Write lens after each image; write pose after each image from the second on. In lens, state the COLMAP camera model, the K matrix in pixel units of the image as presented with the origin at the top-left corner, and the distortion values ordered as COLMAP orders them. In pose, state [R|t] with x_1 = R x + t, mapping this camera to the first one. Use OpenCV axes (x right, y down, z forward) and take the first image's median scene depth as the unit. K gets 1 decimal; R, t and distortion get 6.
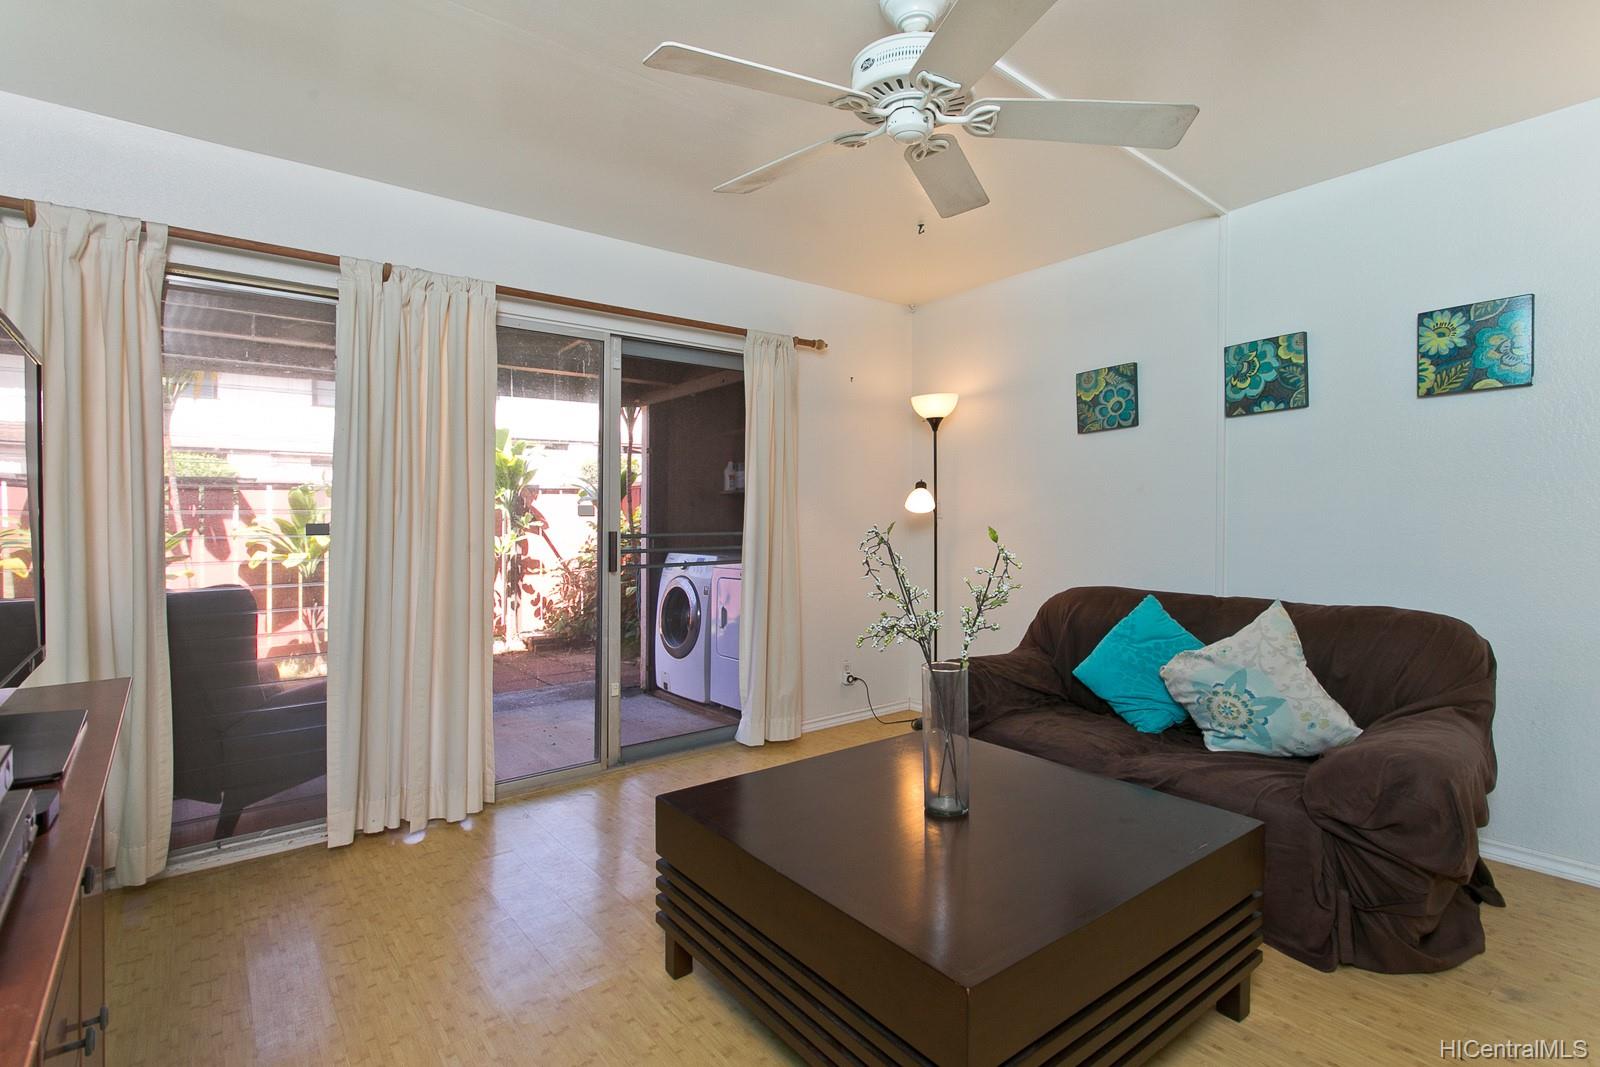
lens RADIAL K [[773.4, 0, 800.0], [0, 773.4, 533.5], [0, 0, 1]] dist [0.001100, 0.000038]
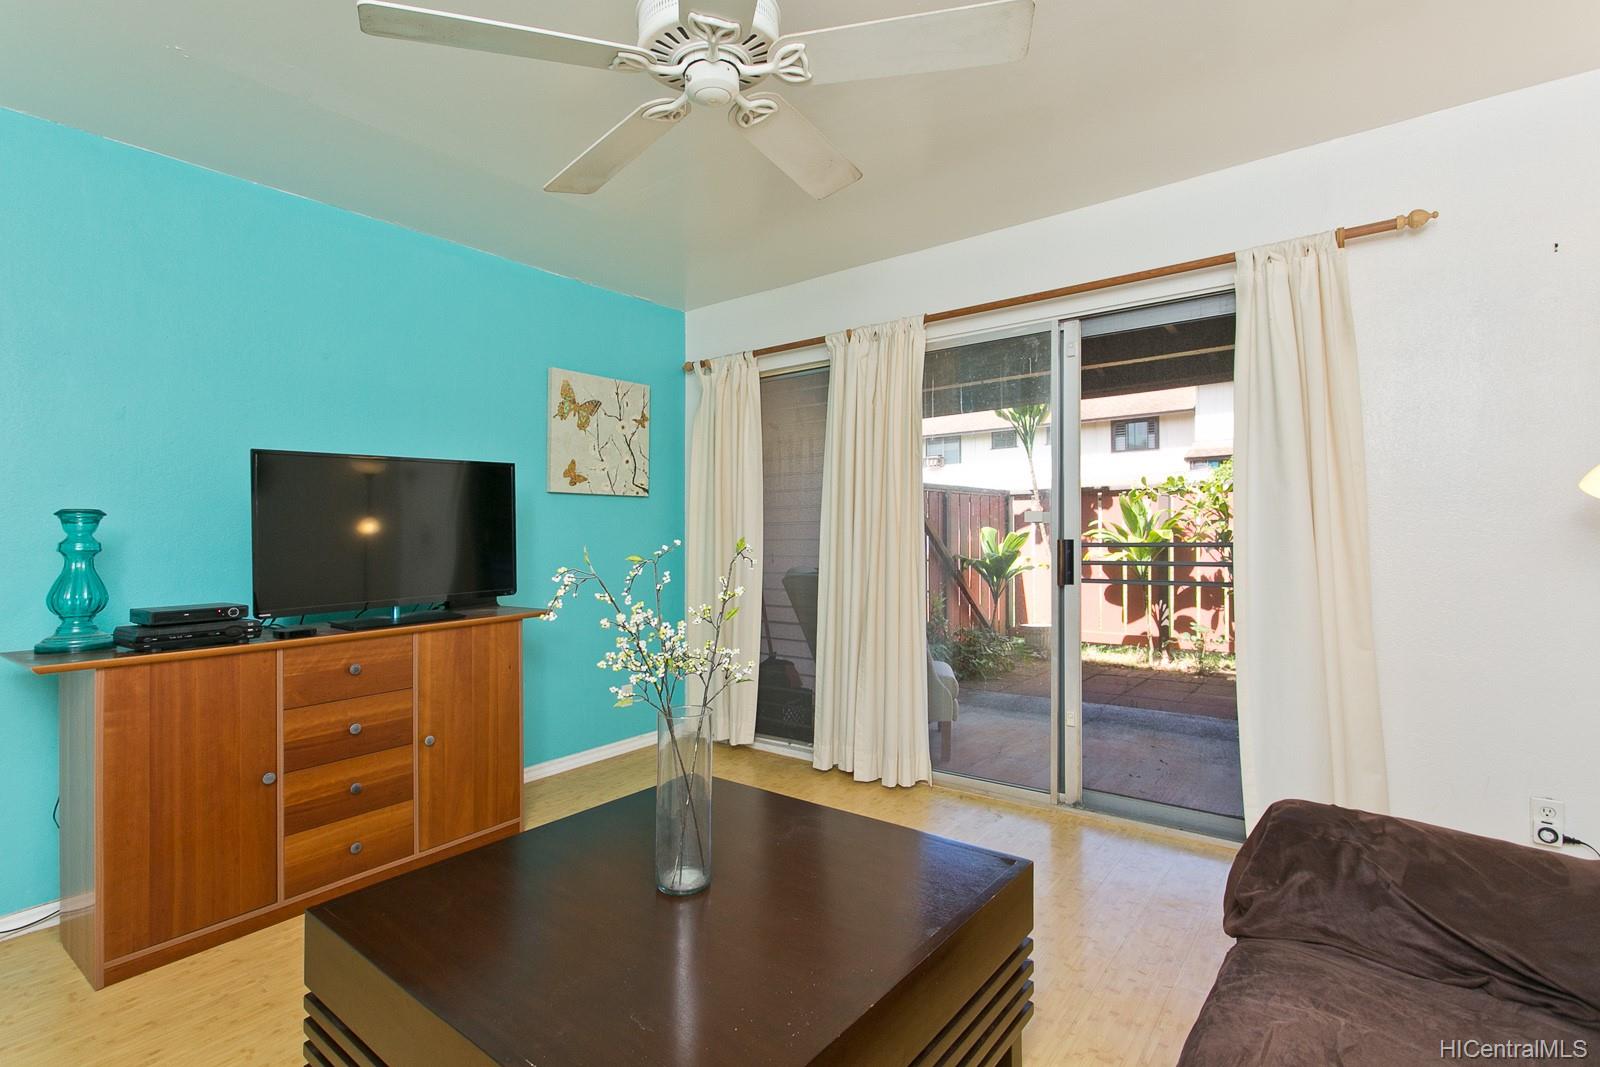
lens RADIAL K [[723.9, 0, 746.7], [0, 723.9, 554.9], [0, 0, 1]] dist [-0.000085, -0.000197]
pose [[0.281727, 0.029378, -0.959045, 0.456276], [-0.001011, 0.999540, 0.030322, -0.010694], [0.959494, -0.007572, 0.281627, 0.402309]]
